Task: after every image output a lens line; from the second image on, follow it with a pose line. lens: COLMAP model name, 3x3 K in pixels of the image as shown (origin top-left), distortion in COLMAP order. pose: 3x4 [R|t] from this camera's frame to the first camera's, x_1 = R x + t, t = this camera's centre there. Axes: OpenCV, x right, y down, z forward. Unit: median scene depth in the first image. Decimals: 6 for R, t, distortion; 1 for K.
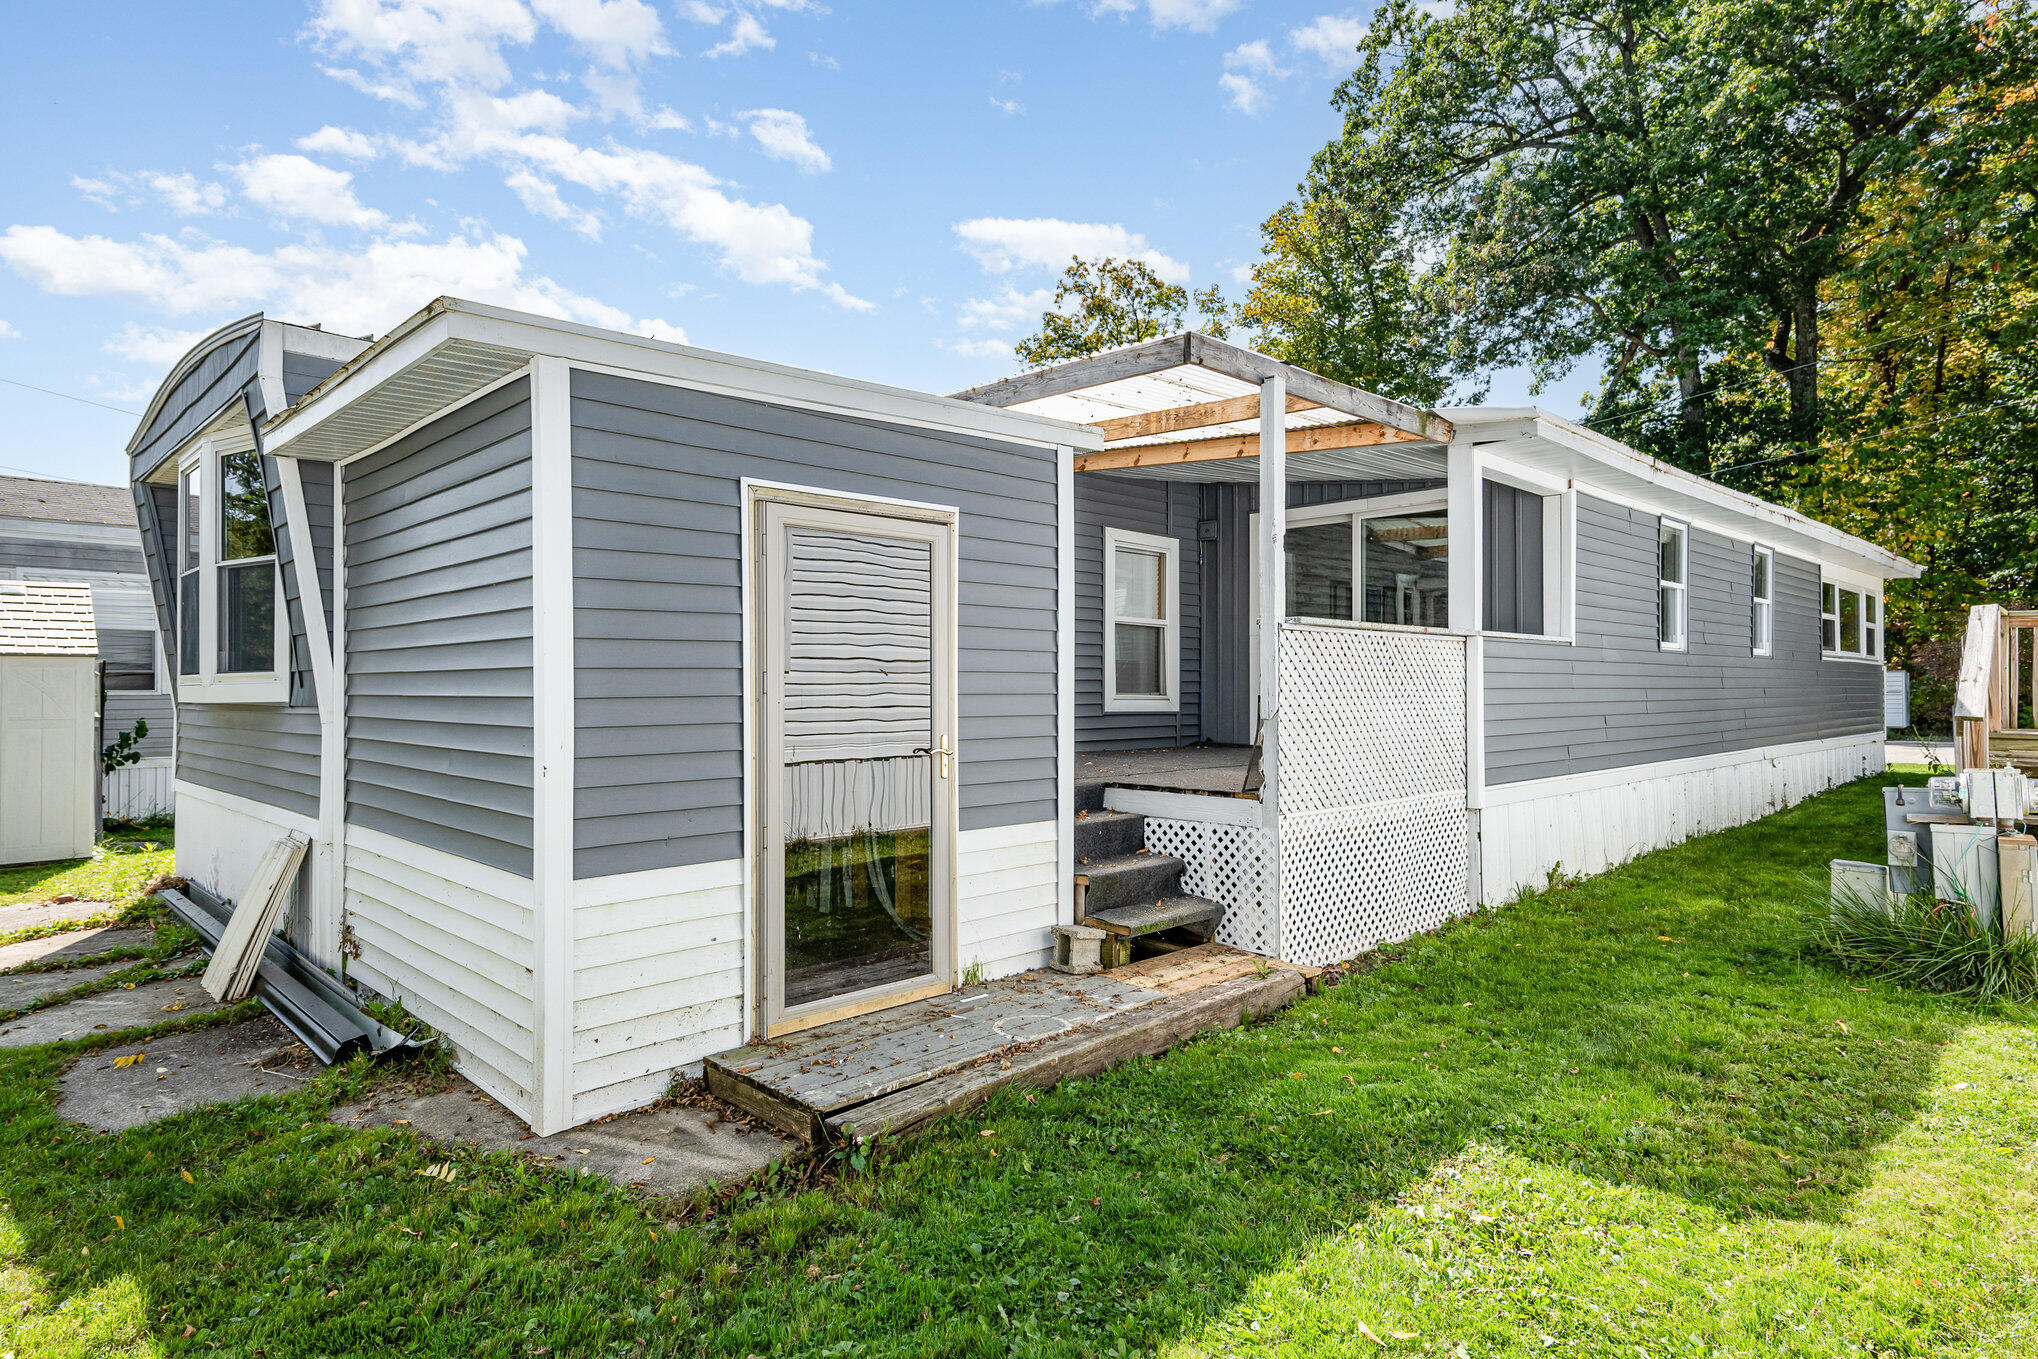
lens RADIAL K [[1123.3, 0, 1019.0], [0, 1123.3, 679.5], [0, 0, 1]] dist [-0.002191, -0.000365]
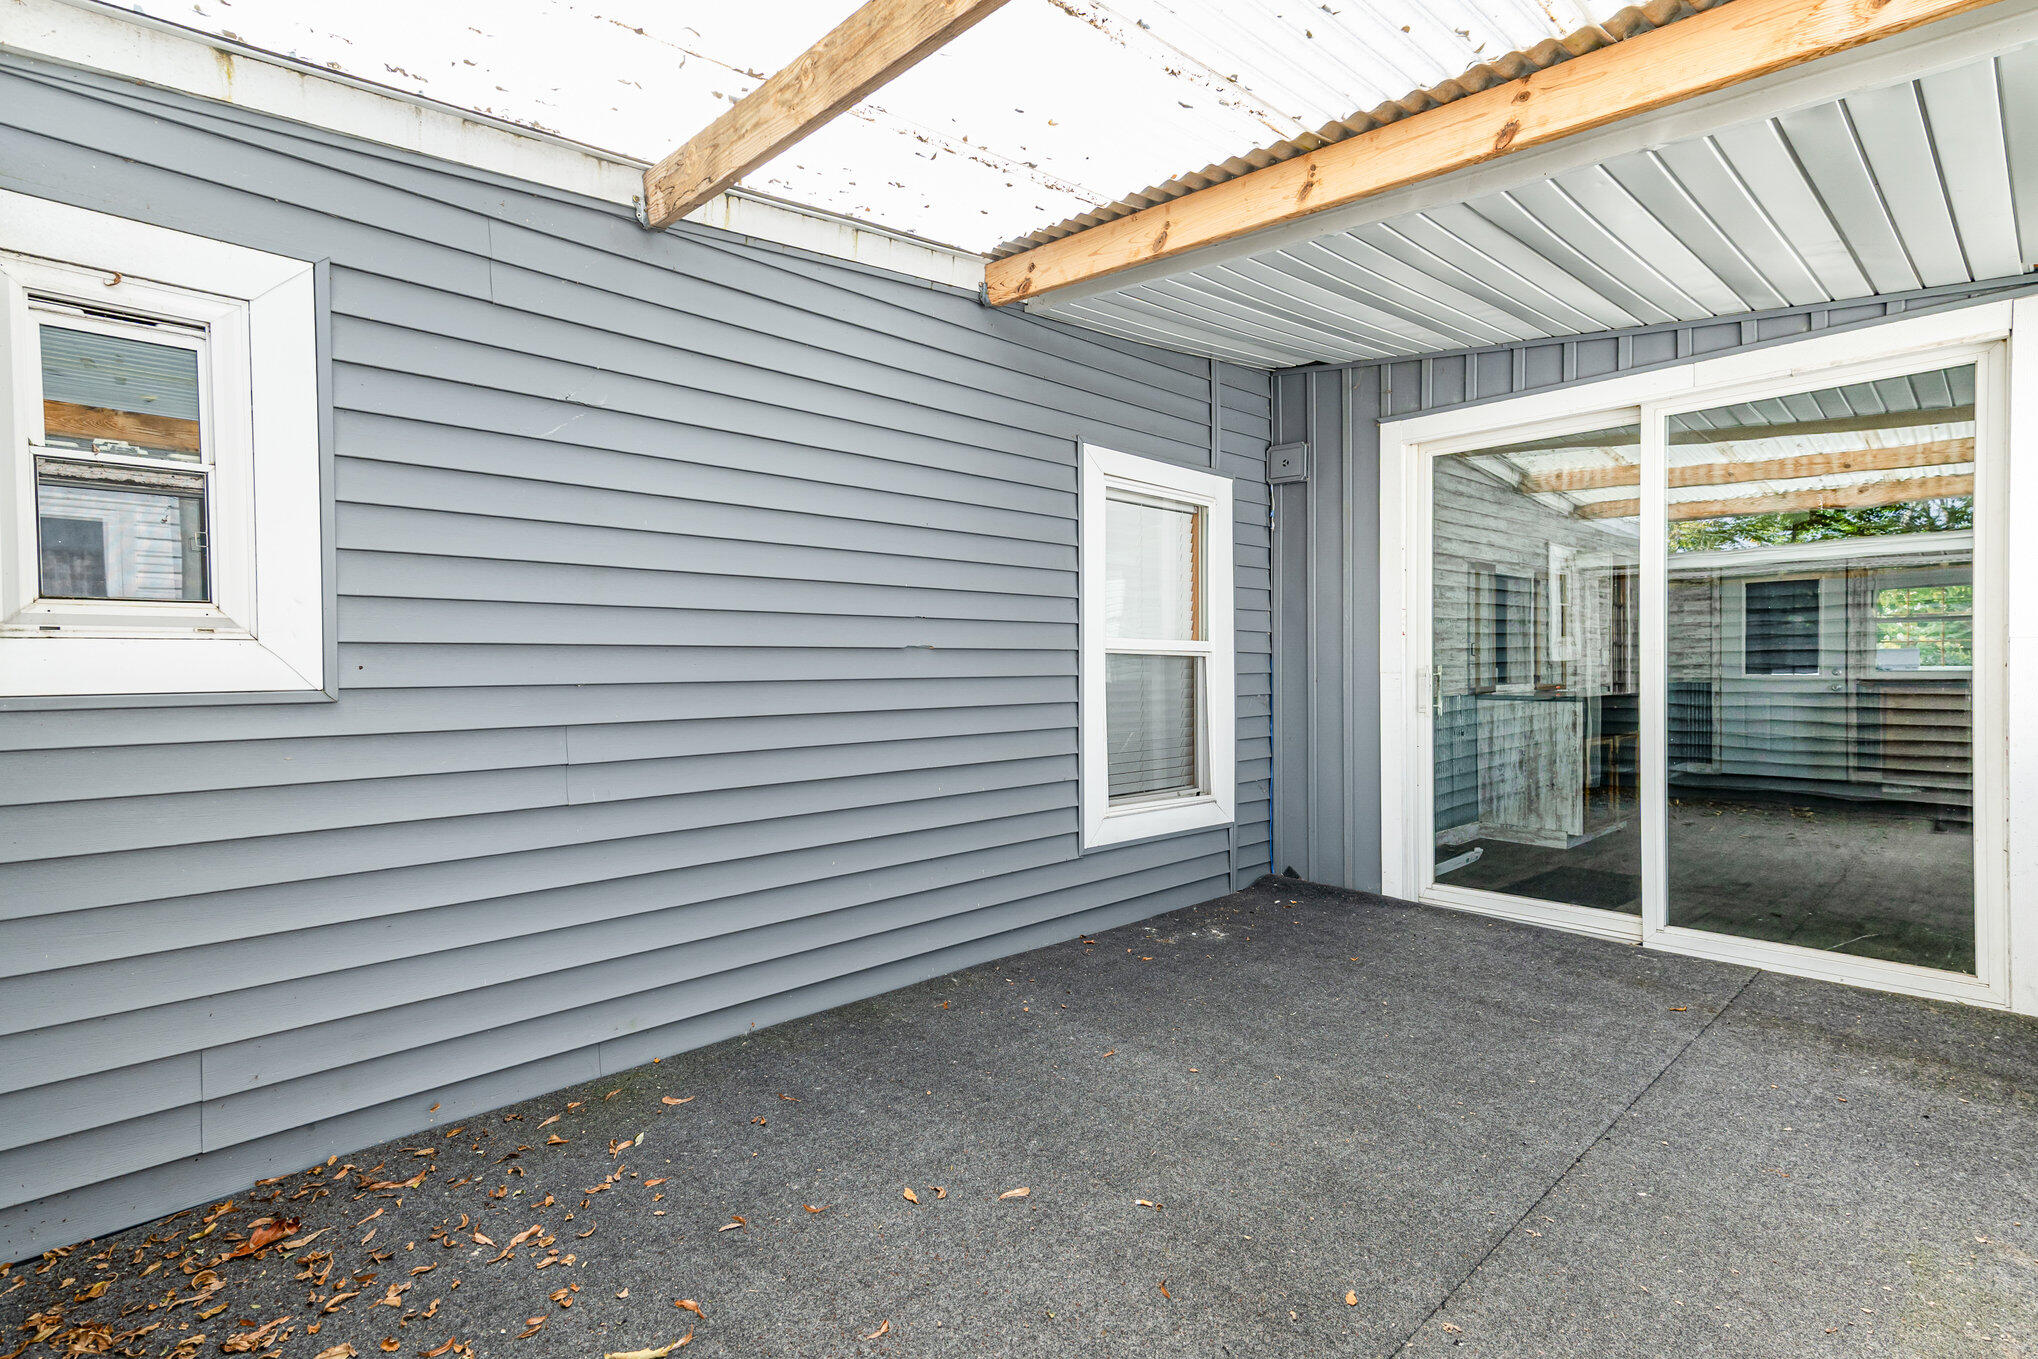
lens RADIAL K [[1037.3, 0, 1019.0], [0, 1037.3, 679.5], [0, 0, 1]] dist [0.002083, 0.019436]
pose [[0.999960, -0.008897, 0.000634, 0.046857], [0.008886, 0.999835, 0.015813, -0.044201], [-0.000774, -0.015807, 0.999875, 0.543284]]
